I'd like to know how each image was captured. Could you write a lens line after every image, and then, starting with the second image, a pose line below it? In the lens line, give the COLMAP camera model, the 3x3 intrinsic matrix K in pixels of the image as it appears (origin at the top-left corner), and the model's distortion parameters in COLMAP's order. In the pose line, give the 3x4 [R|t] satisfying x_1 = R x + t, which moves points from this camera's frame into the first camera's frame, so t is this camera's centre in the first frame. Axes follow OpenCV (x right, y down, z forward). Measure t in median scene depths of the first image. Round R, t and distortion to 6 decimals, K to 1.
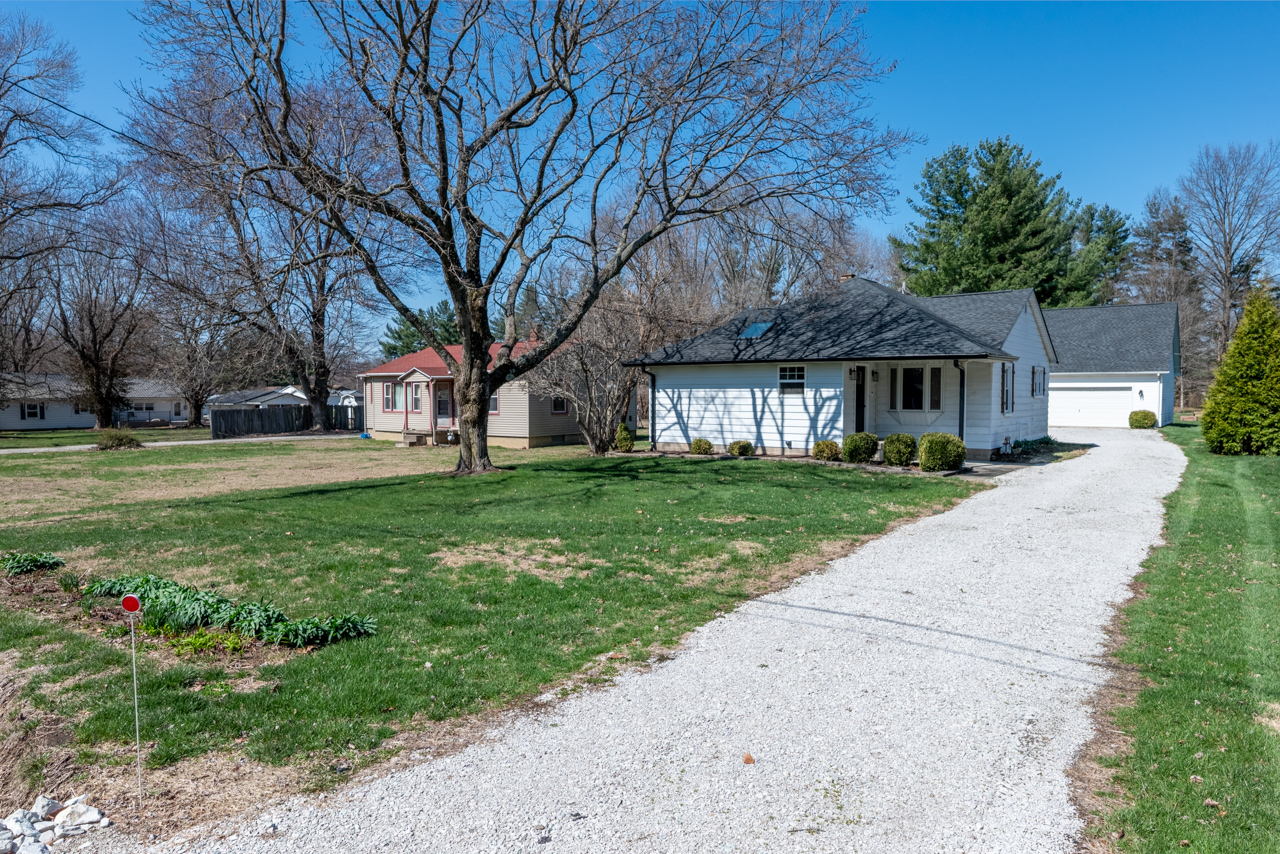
lens RADIAL K [[788.4, 0, 646.8], [0, 788.4, 430.7], [0, 0, 1]] dist [-0.002068, -0.003653]
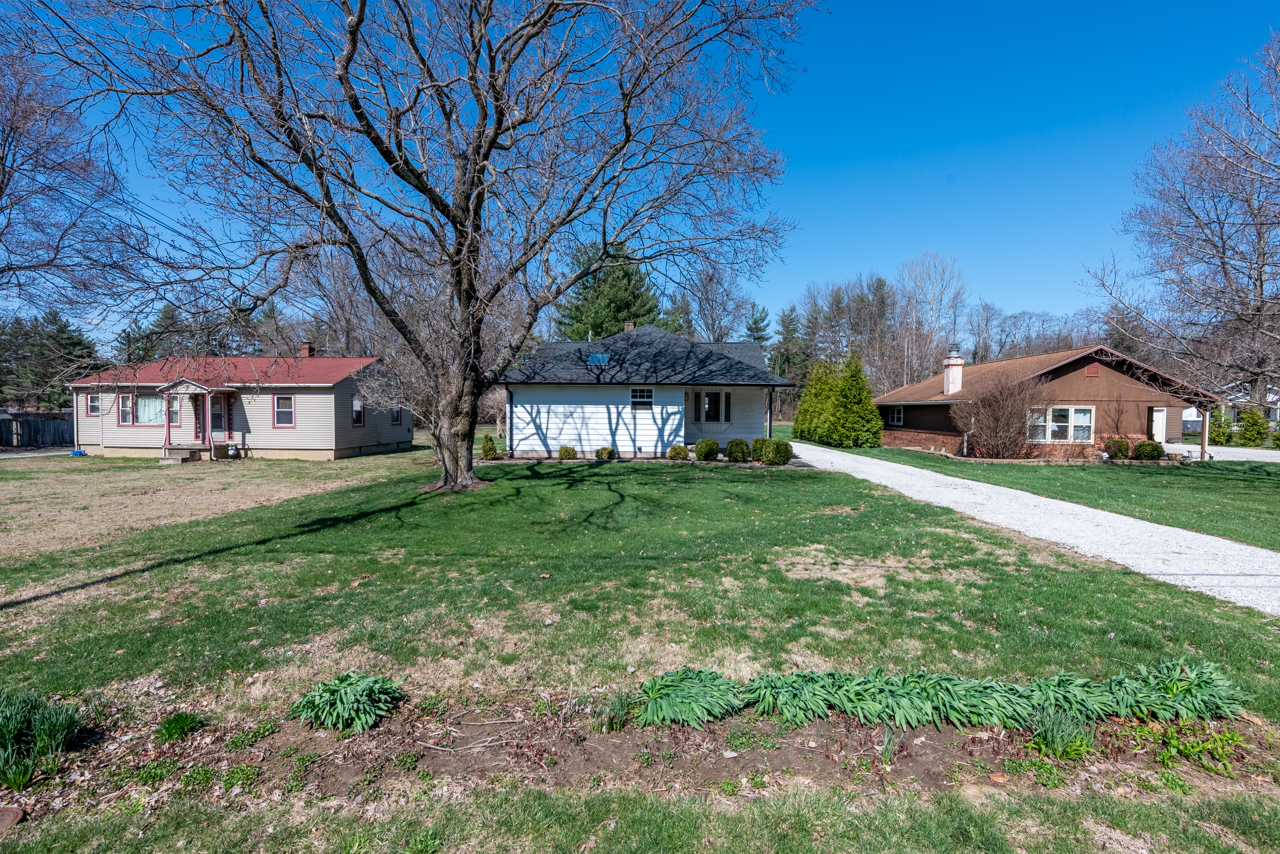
lens RADIAL K [[572.2, 0, 640.7], [0, 572.2, 436.8], [0, 0, 1]] dist [-0.003441, 0.001159]
pose [[0.840946, -0.016004, 0.540882, -0.292070], [0.017063, 0.999850, 0.003056, -0.004919], [-0.540850, 0.006659, 0.841093, 0.192425]]
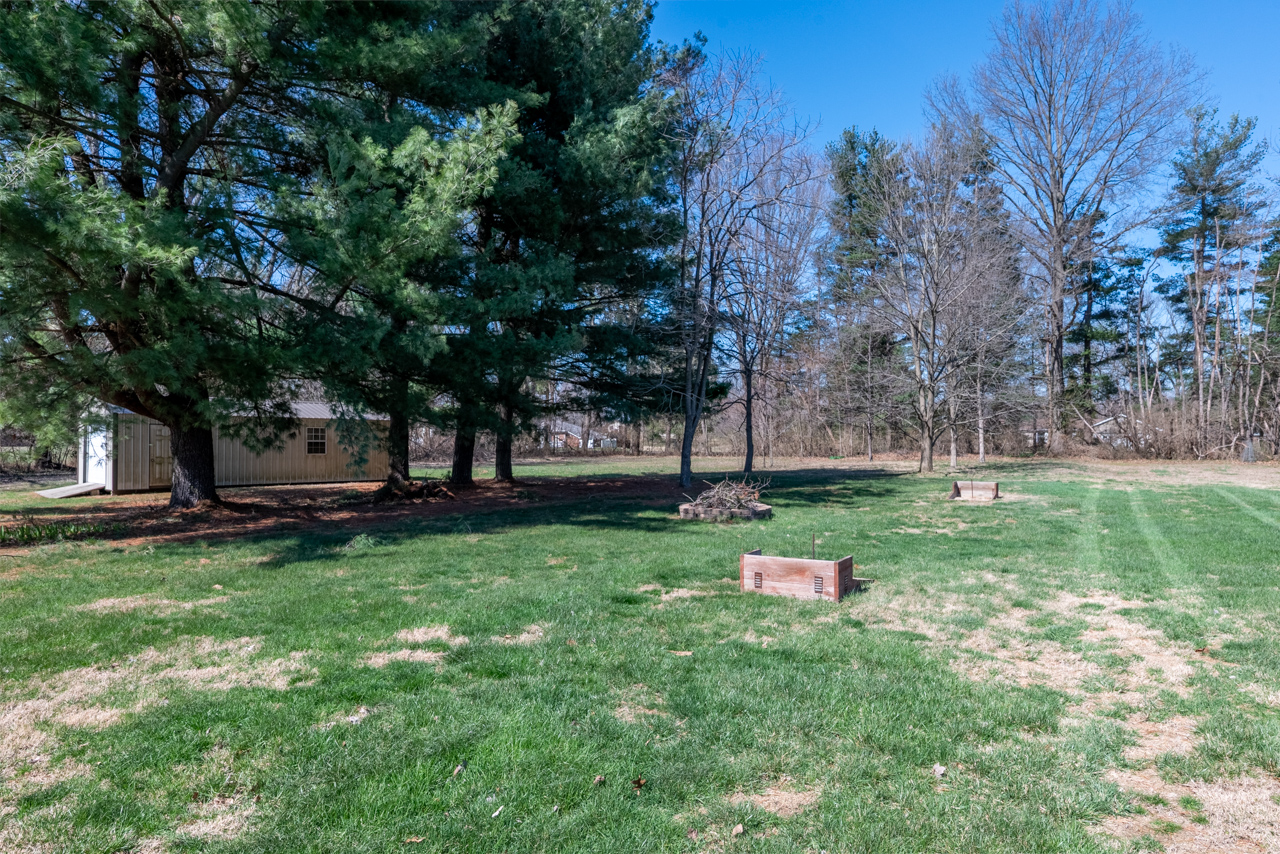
lens RADIAL K [[788.4, 0, 637.5], [0, 788.4, 429.6], [0, 0, 1]] dist [-0.002068, -0.003653]
pose [[0.988439, 0.005318, 0.151525, 1.546619], [0.003387, 0.998361, -0.057133, -0.087054], [-0.151581, 0.056986, 0.986801, 2.160833]]
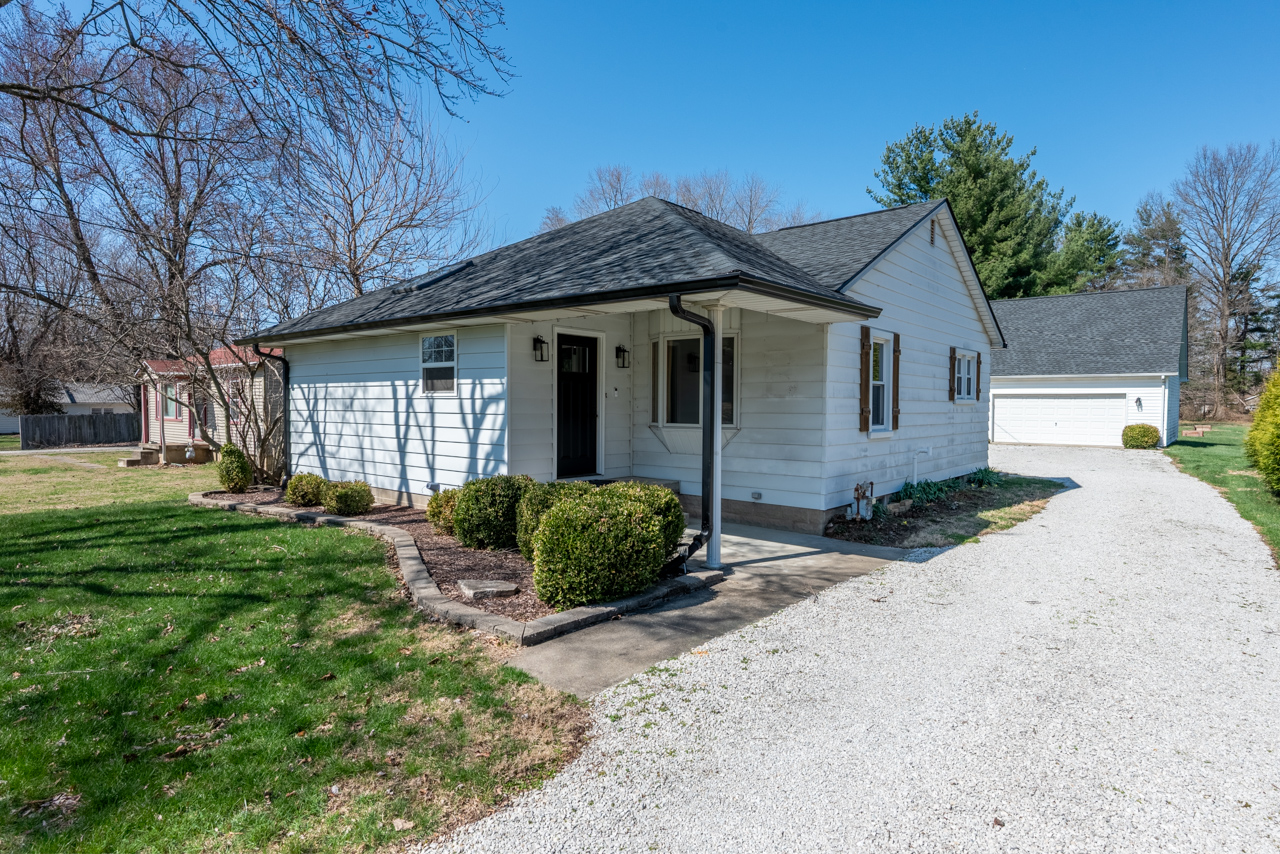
lens RADIAL K [[703.6, 0, 637.9], [0, 703.6, 429.6], [0, 0, 1]] dist [0.003832, -0.001537]
pose [[0.998851, 0.007727, -0.047289, 0.295967], [-0.008255, 0.999906, -0.010981, -0.015902], [0.047199, 0.011359, 0.998821, 0.497767]]
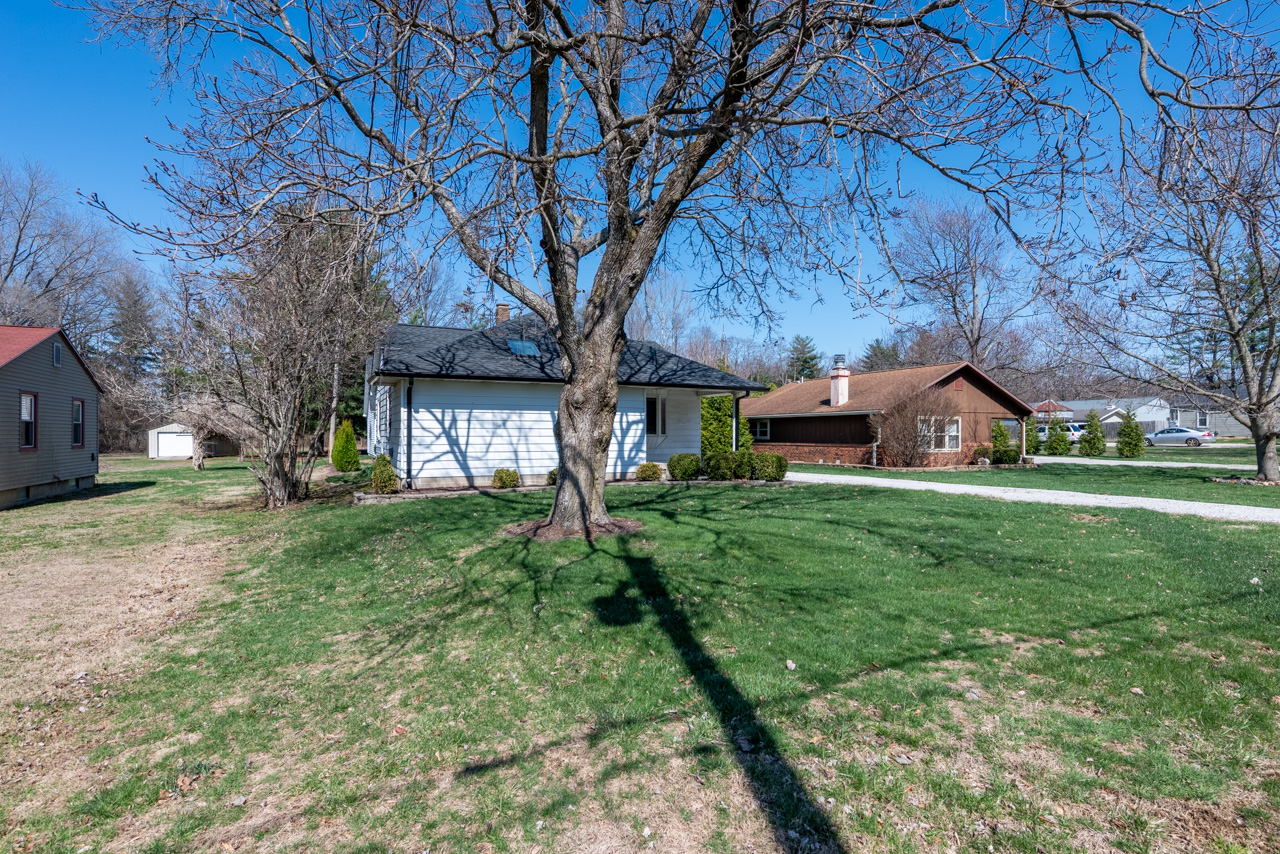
lens RADIAL K [[690.9, 0, 663.6], [0, 690.9, 435.3], [0, 0, 1]] dist [0.006643, 0.000103]
pose [[0.429251, 0.003564, 0.903178, -0.496774], [0.042386, 0.998811, -0.024087, -0.000571], [-0.902190, 0.048622, 0.428589, 0.503198]]
